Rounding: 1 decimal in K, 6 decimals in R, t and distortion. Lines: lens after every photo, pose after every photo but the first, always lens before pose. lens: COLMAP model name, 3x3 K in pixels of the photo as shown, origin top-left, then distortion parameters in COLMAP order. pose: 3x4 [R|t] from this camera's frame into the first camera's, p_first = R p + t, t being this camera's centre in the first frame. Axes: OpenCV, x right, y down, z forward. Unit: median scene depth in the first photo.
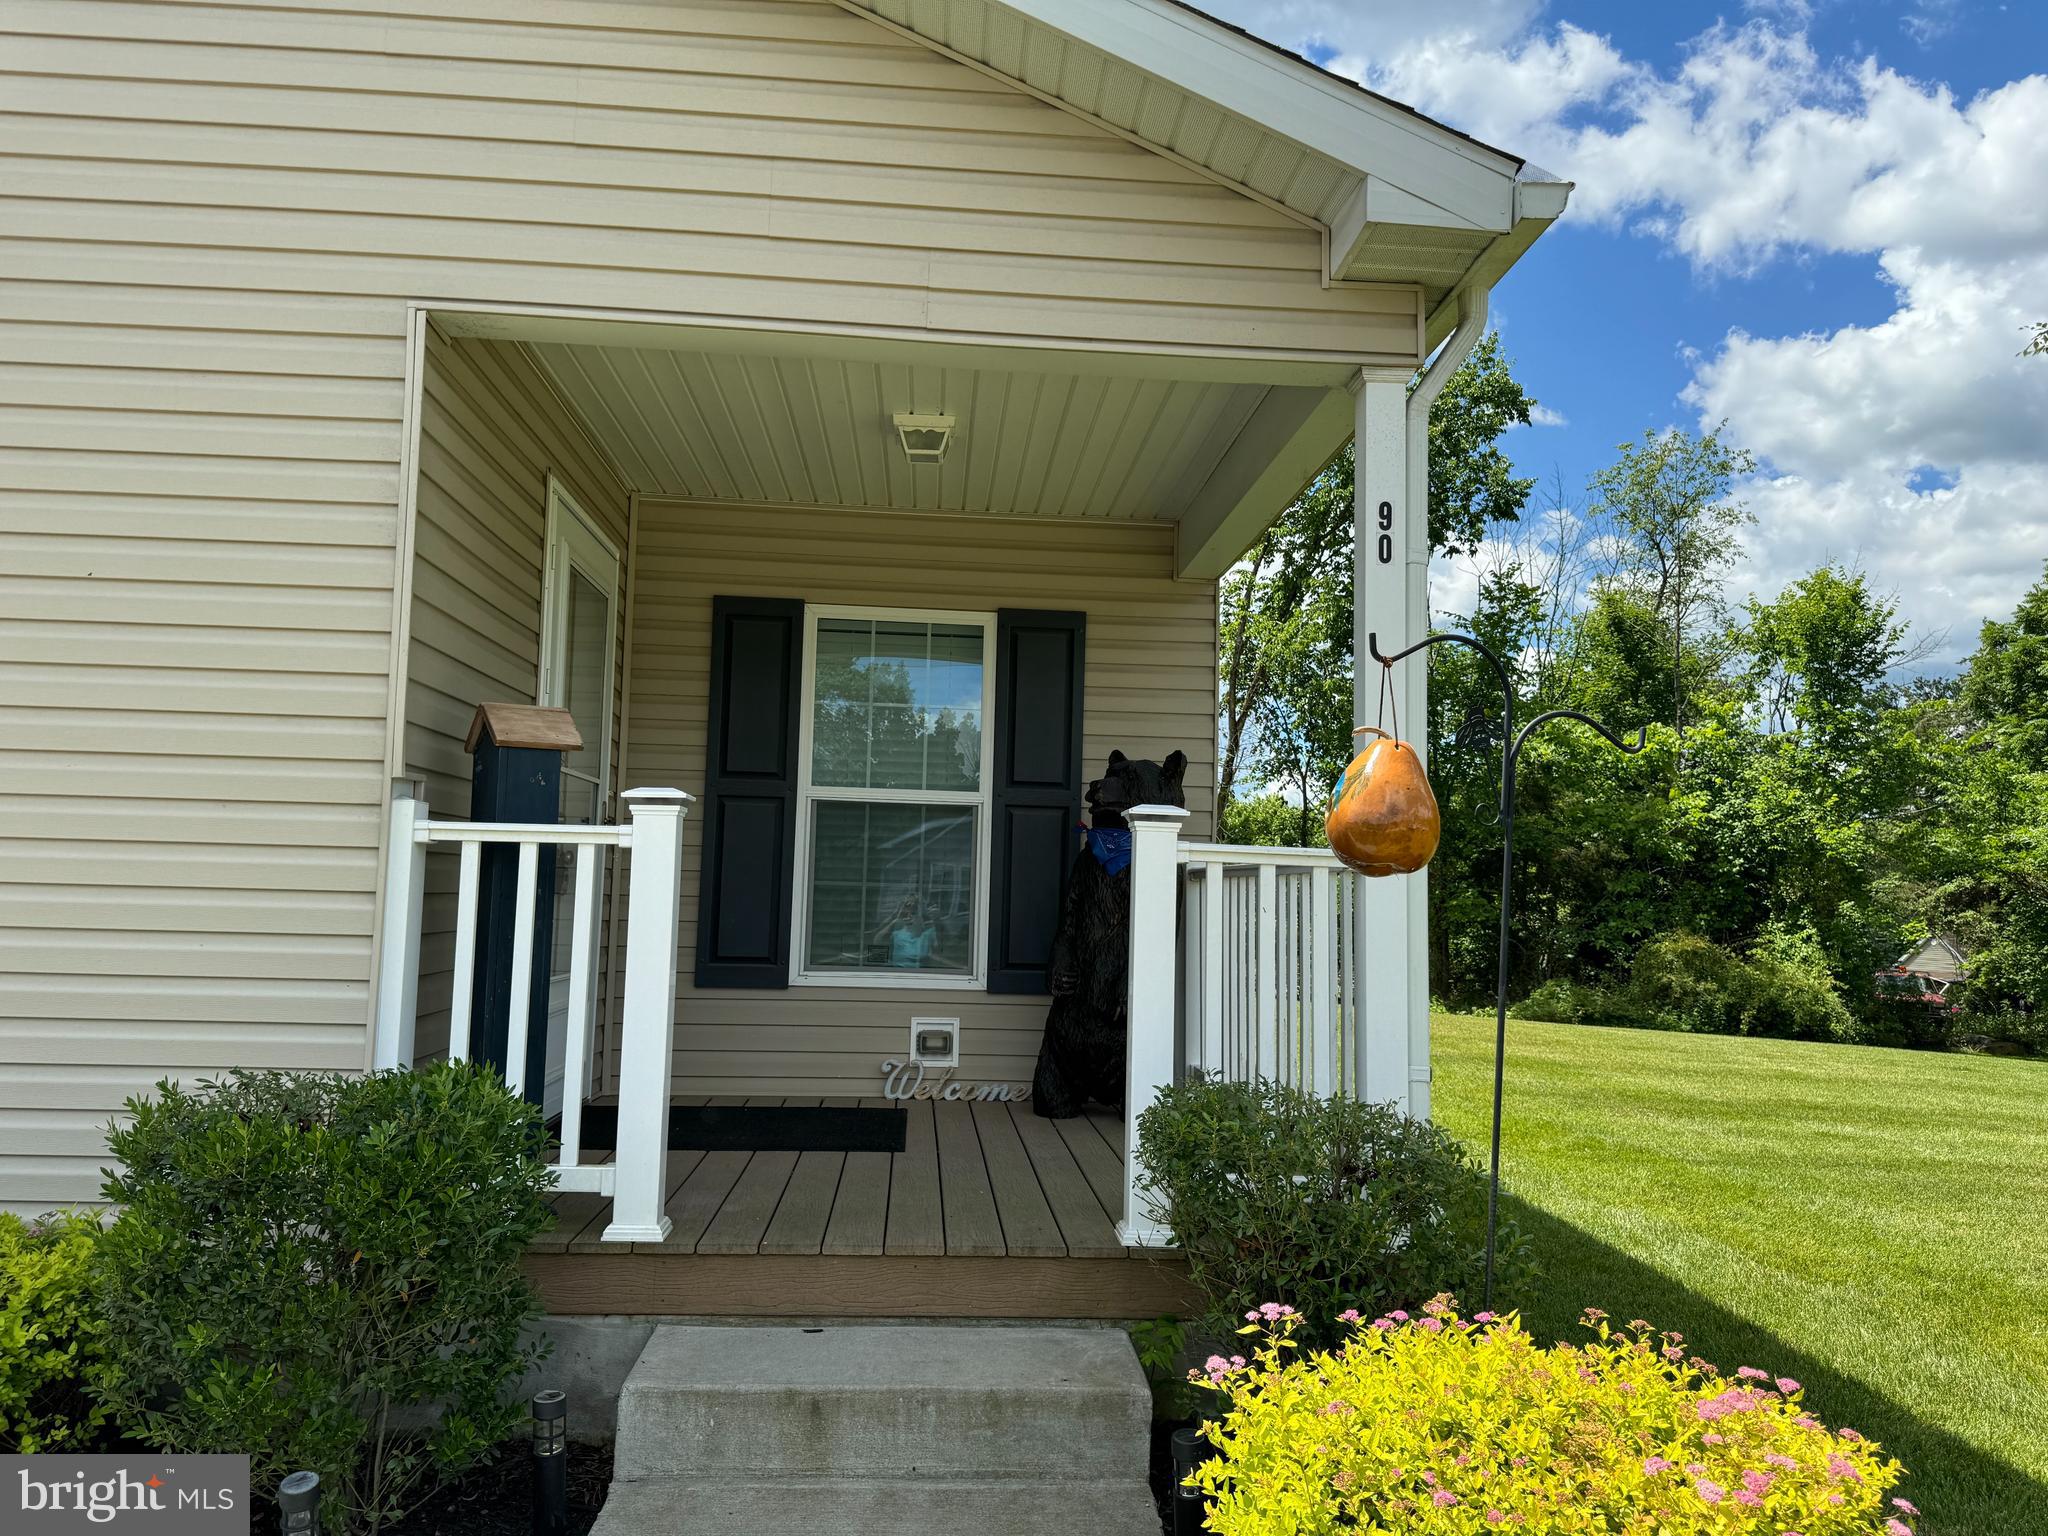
lens RADIAL K [[1434.5, 0, 1002.7], [0, 1434.5, 753.1], [0, 0, 1]] dist [-0.012103, 0.009171]
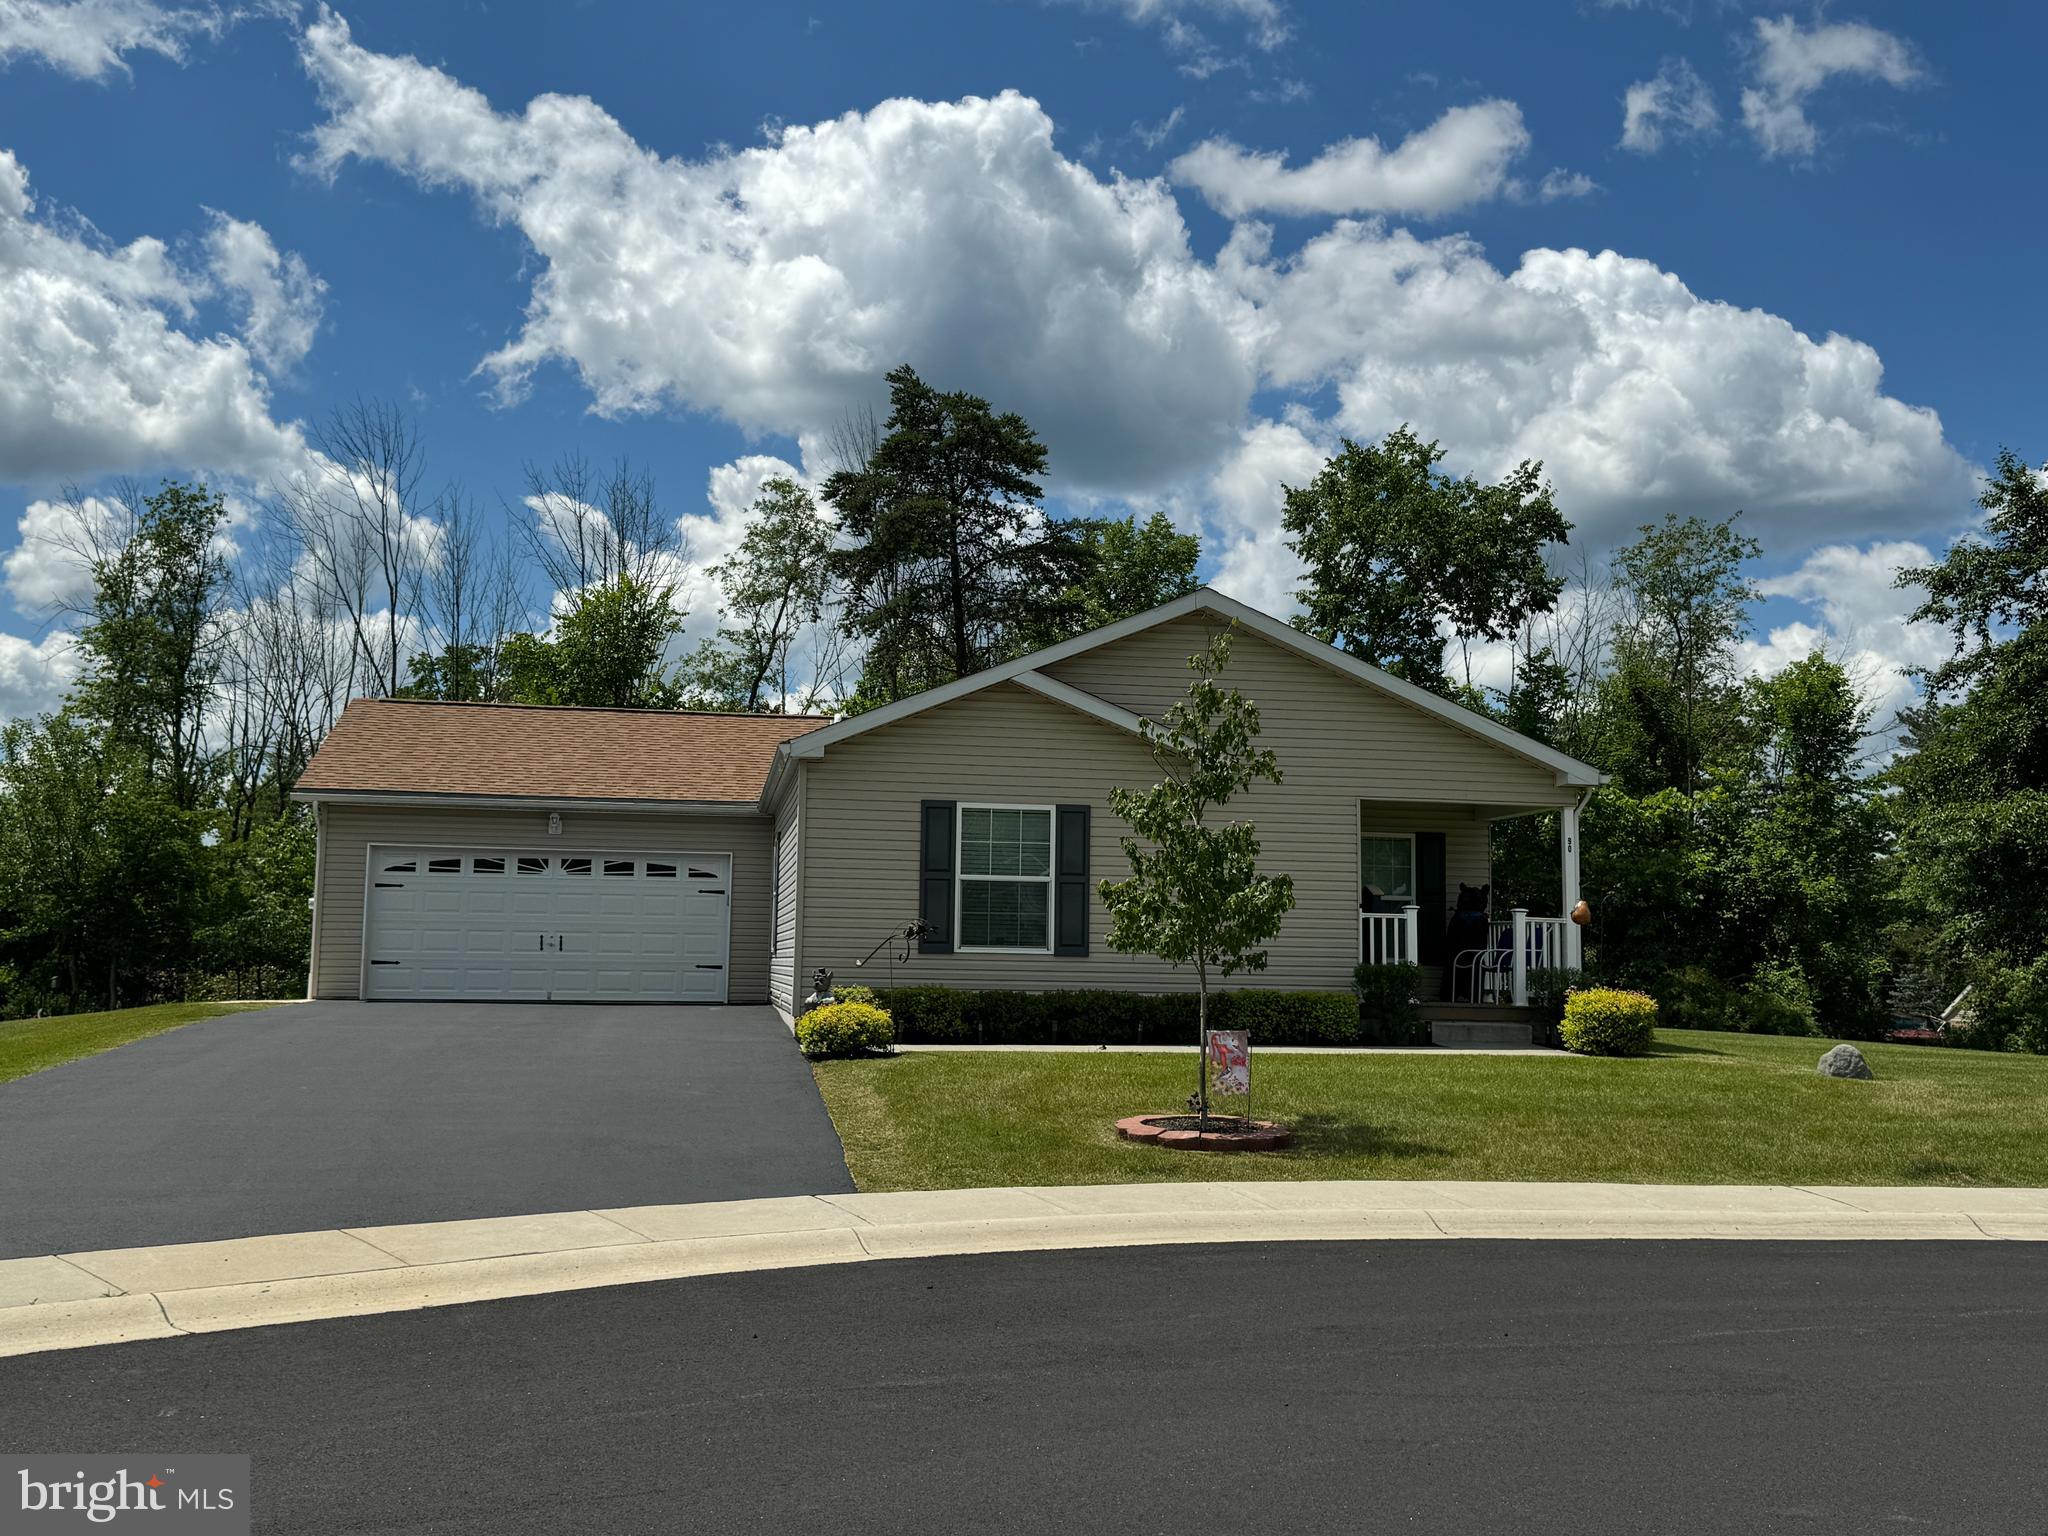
lens RADIAL K [[1988.7, 0, 1014.4], [0, 1988.7, 757.0], [0, 0, 1]] dist [0.096299, 0.000000]
pose [[0.995415, -0.000020, 0.095646, -0.227538], [-0.000200, 0.999997, 0.002298, -0.050600], [-0.095645, -0.002307, 0.995413, -0.570453]]
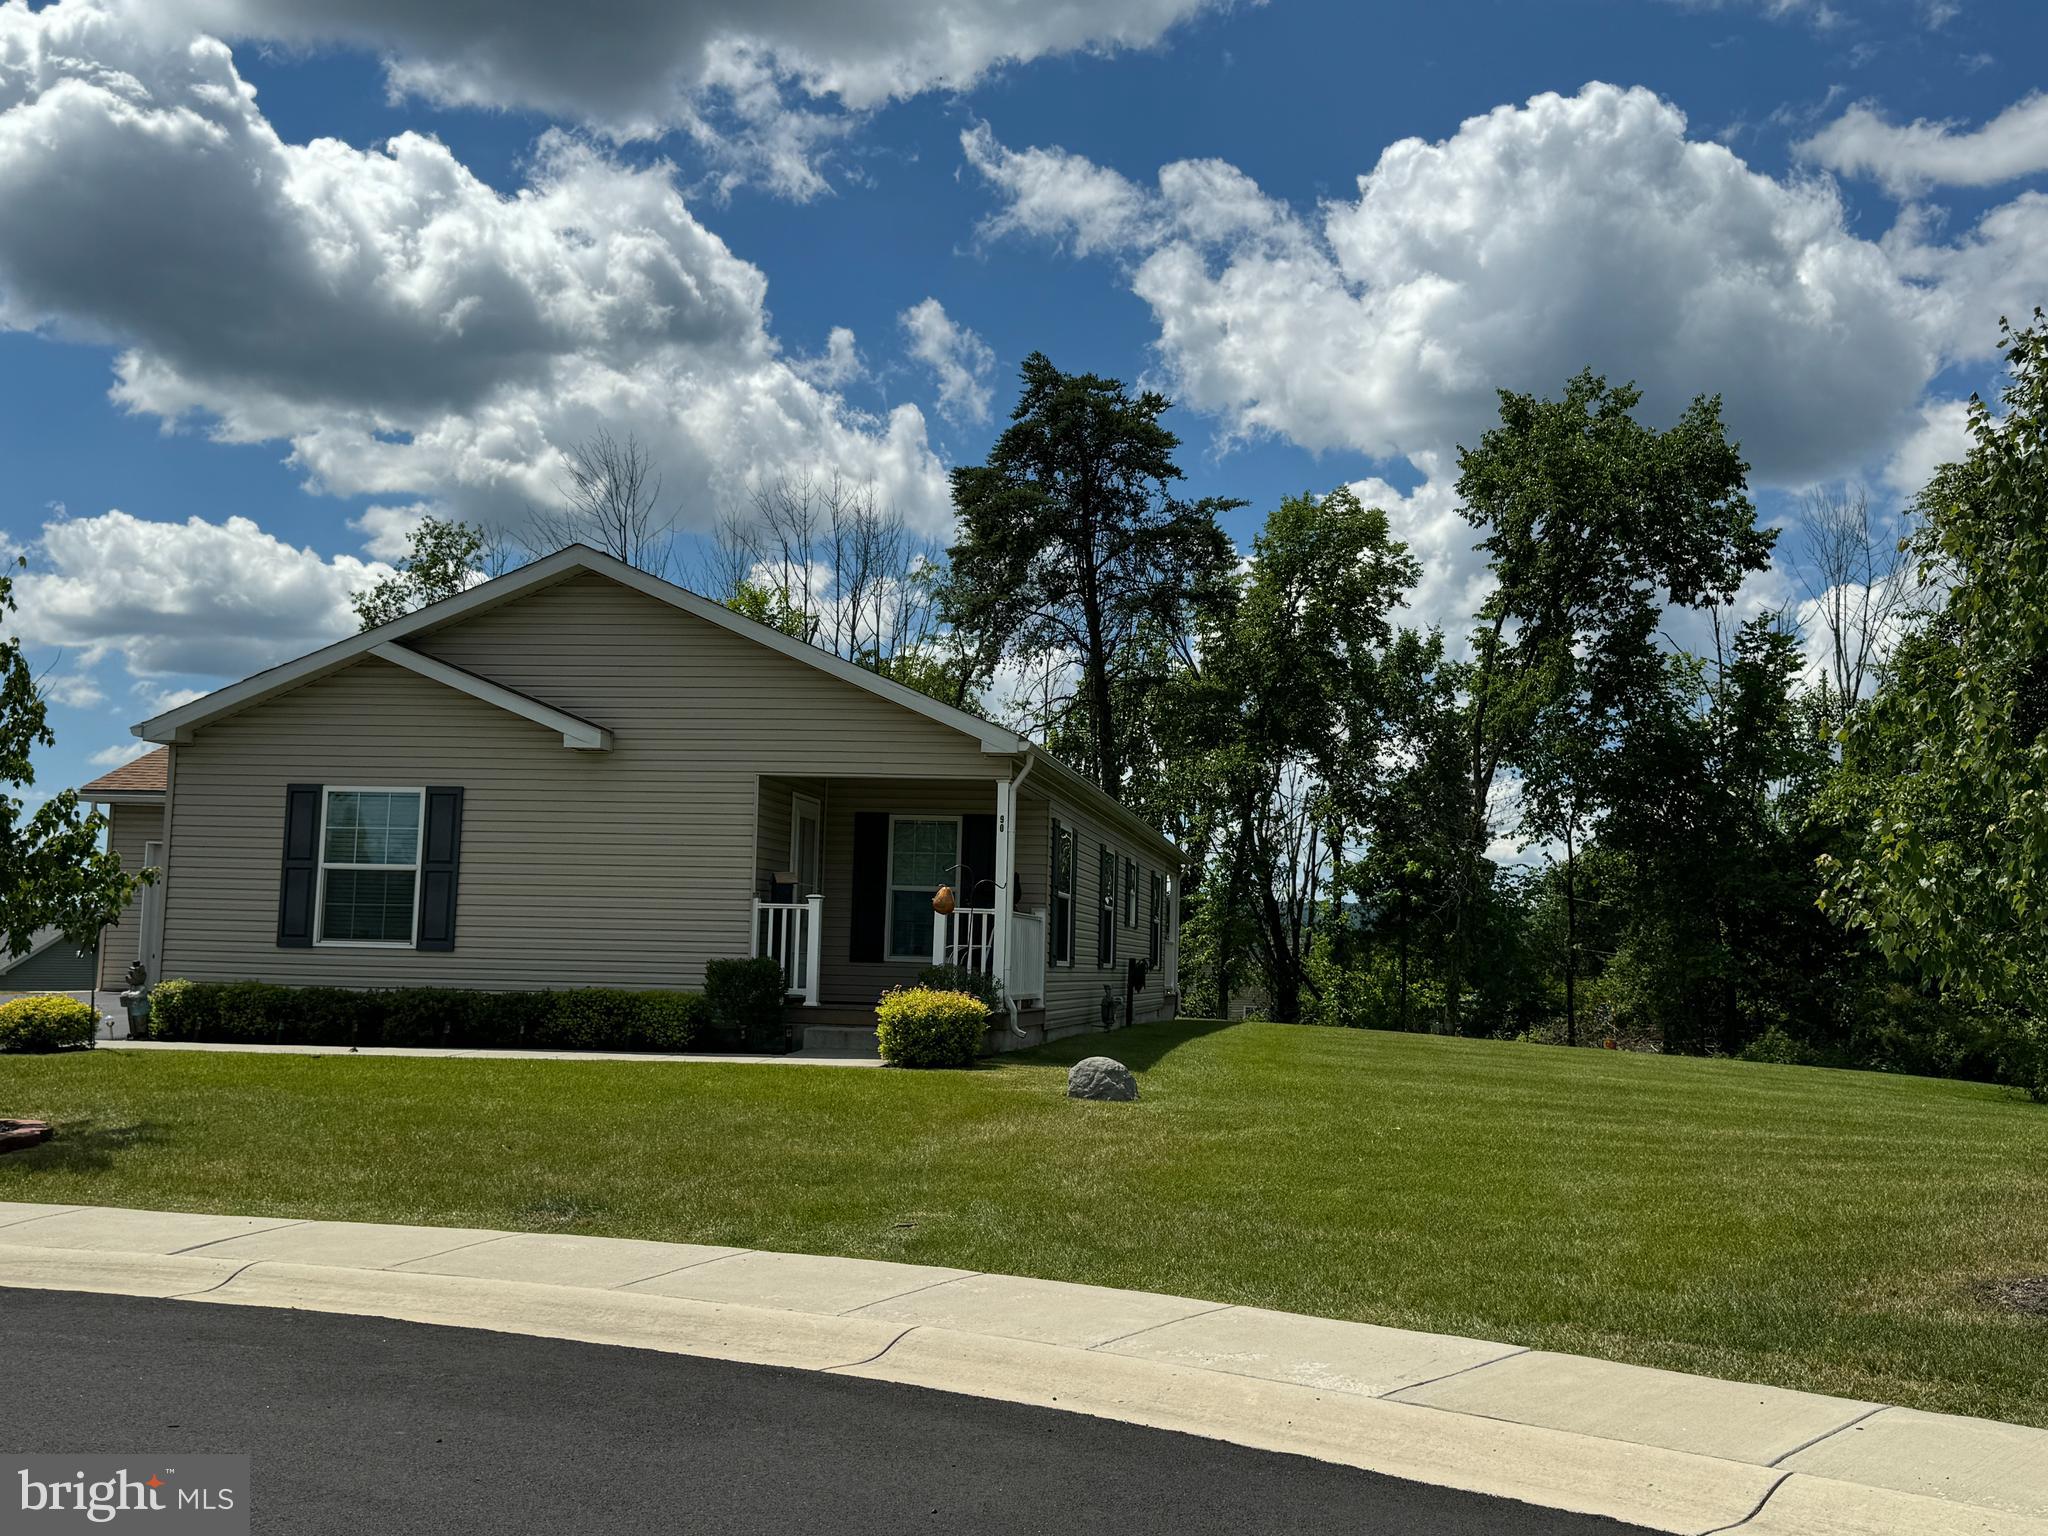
lens RADIAL K [[1933.4, 0, 1041.5], [0, 1933.4, 751.9], [0, 0, 1]] dist [0.061553, 0.000000]
pose [[0.977214, -0.023699, -0.210929, 0.167249], [0.021002, 0.999667, -0.015019, -0.030581], [0.211214, 0.010247, 0.977386, -0.455331]]
